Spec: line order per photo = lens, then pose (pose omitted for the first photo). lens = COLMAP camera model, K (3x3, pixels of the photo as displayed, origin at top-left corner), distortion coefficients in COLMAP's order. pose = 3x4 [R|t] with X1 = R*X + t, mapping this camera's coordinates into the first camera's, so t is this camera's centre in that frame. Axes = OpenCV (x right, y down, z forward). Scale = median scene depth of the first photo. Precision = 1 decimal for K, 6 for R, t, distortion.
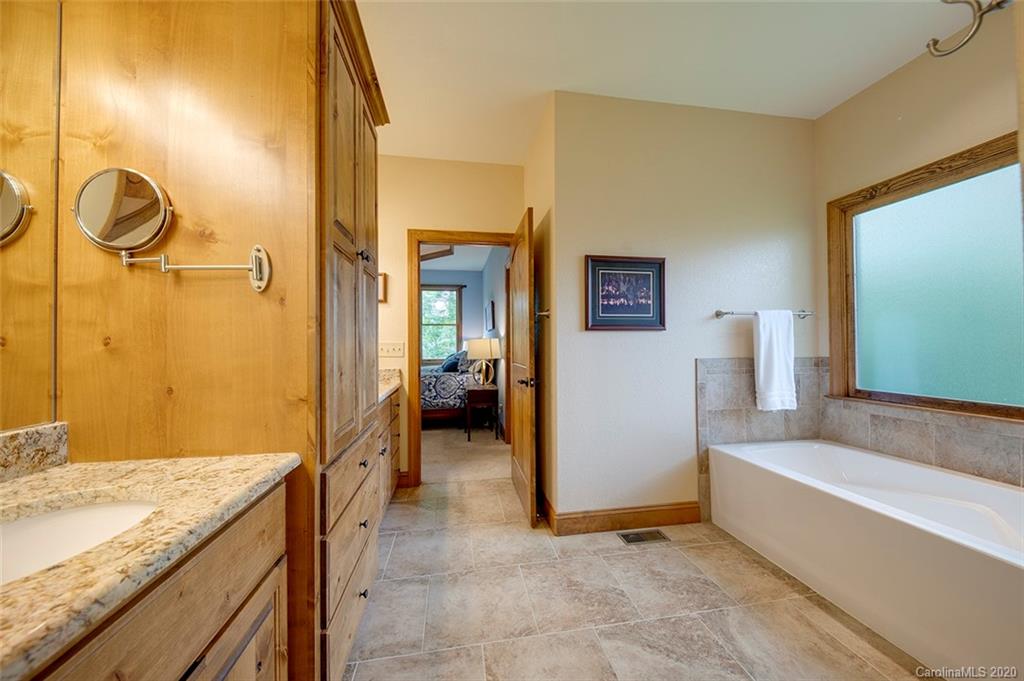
lens RADIAL K [[355.0, 0, 512.0], [0, 355.0, 340.5], [0, 0, 1]] dist [0.013056, -0.007245]
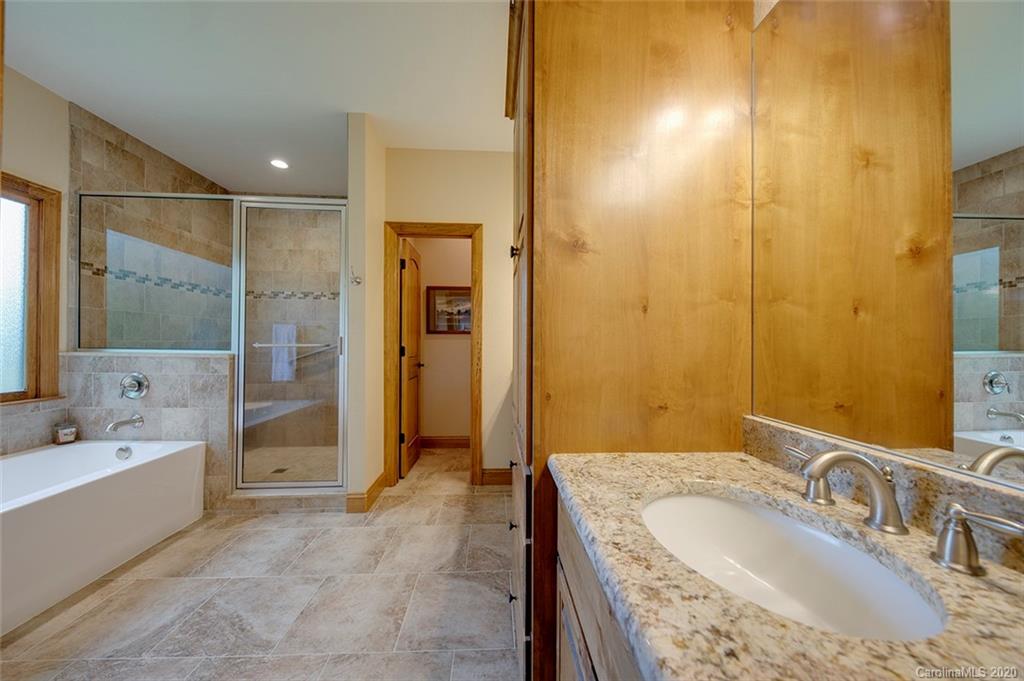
lens RADIAL K [[355.0, 0, 512.0], [0, 355.0, 340.5], [0, 0, 1]] dist [0.013056, -0.007245]
pose [[-0.992873, 0.001592, 0.119162, -0.315418], [-0.000152, 0.999893, -0.014632, 0.011917], [-0.119173, -0.014545, -0.992767, 1.175288]]
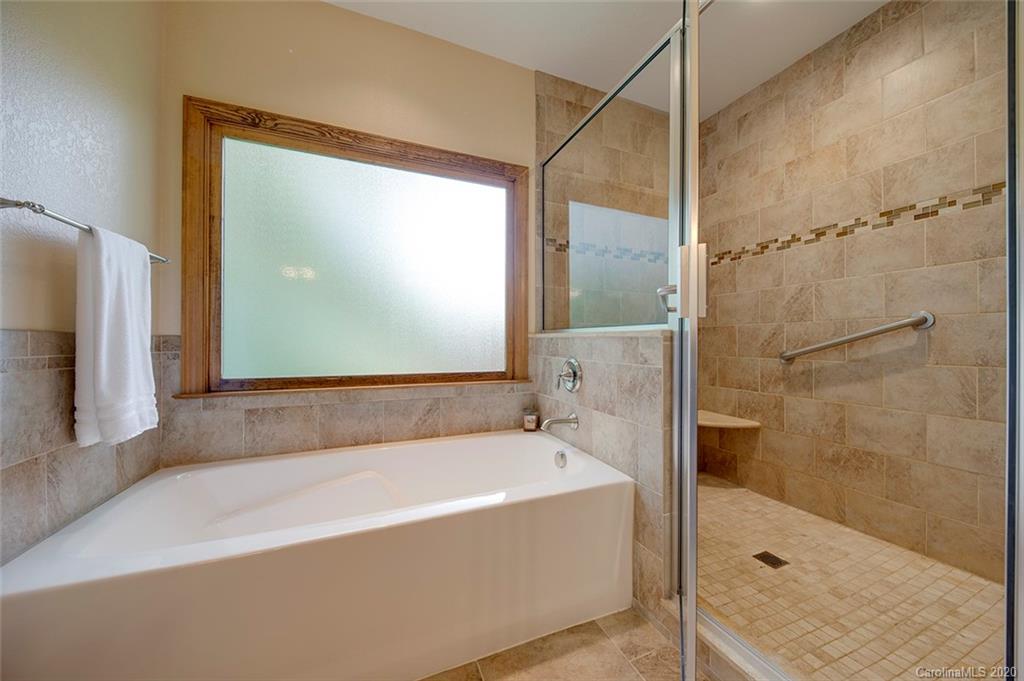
lens RADIAL K [[355.0, 0, 512.0], [0, 355.0, 340.5], [0, 0, 1]] dist [0.013056, -0.007245]
pose [[-0.225097, 0.013112, 0.974248, 0.138624], [-0.010993, 0.999812, -0.015996, 0.063594], [-0.974274, -0.014310, -0.224910, 0.597783]]
